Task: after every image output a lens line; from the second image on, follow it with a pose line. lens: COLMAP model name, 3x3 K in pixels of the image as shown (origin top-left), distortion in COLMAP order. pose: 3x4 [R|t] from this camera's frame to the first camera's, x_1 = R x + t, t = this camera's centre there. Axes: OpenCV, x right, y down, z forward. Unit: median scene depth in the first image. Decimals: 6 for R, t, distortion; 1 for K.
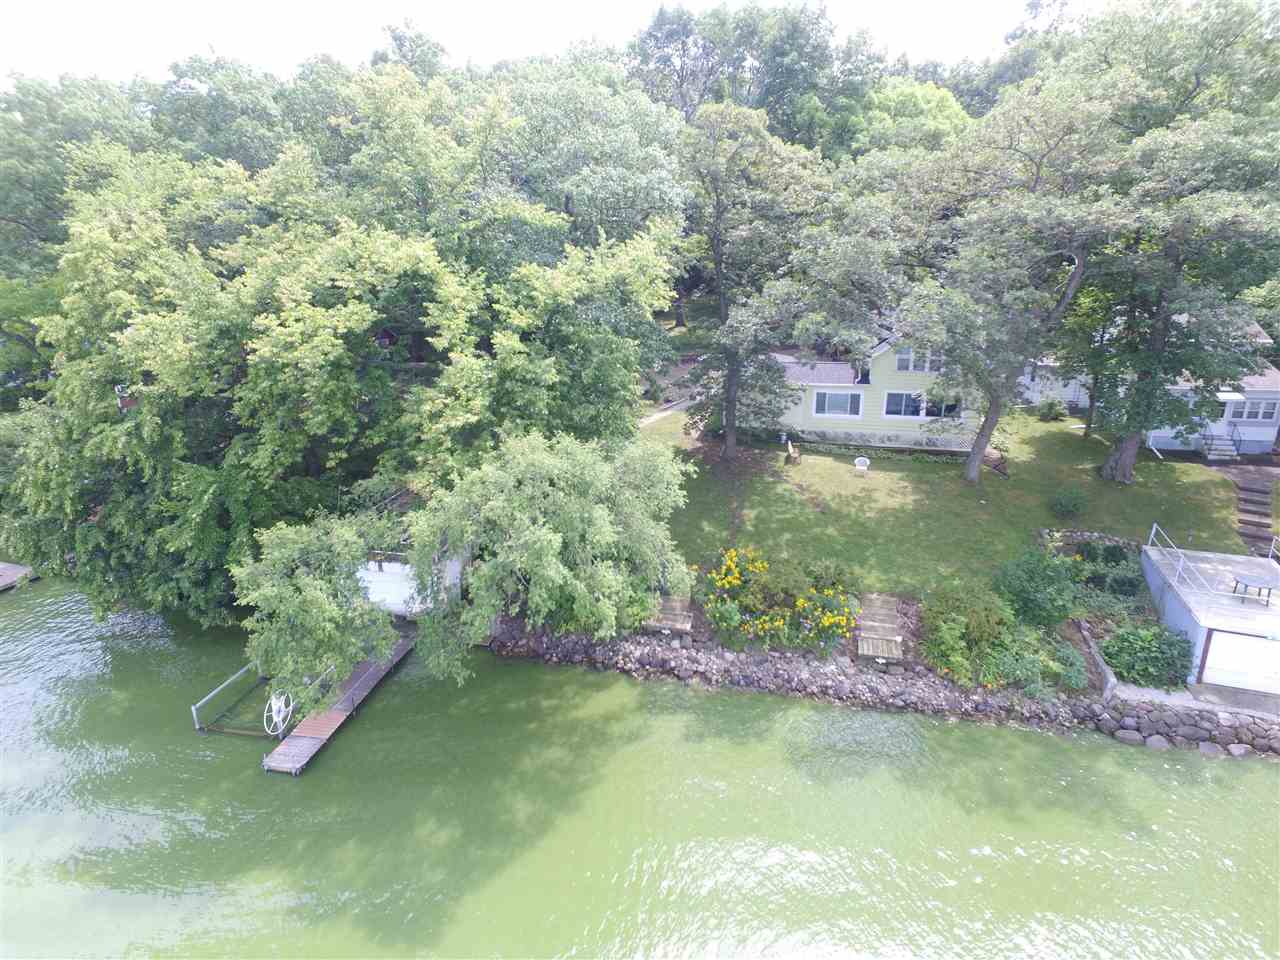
lens RADIAL K [[739.3, 0, 640.0], [0, 739.3, 480.0], [0, 0, 1]] dist [-0.022193, 0.023253]
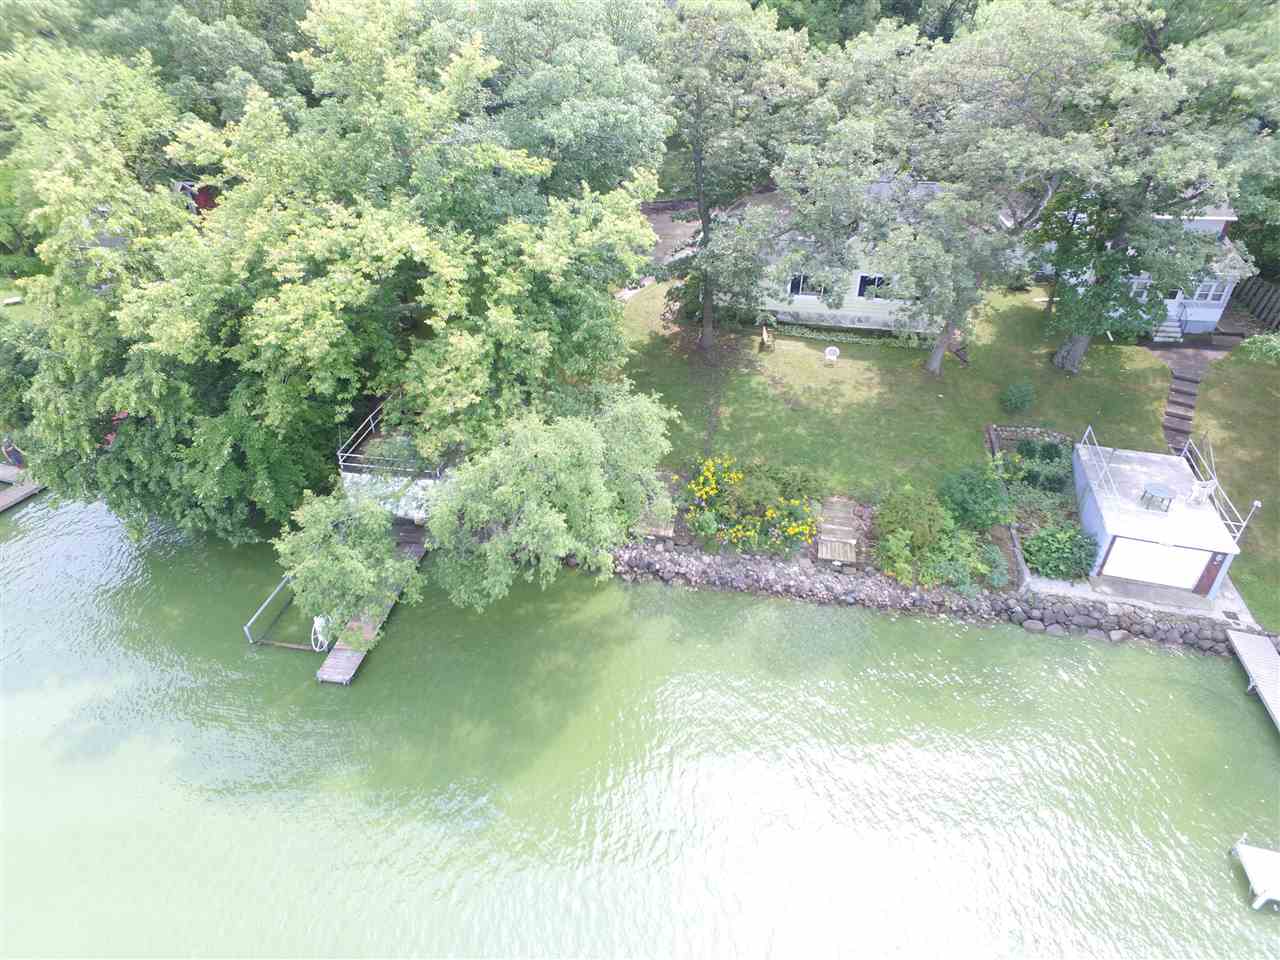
lens RADIAL K [[739.3, 0, 640.0], [0, 739.3, 480.0], [0, 0, 1]] dist [-0.022193, 0.023253]
pose [[0.998950, -0.025697, 0.037917, -0.023916], [0.014023, 0.959634, 0.280901, -0.212269], [-0.043604, -0.280074, 0.958988, -0.065336]]
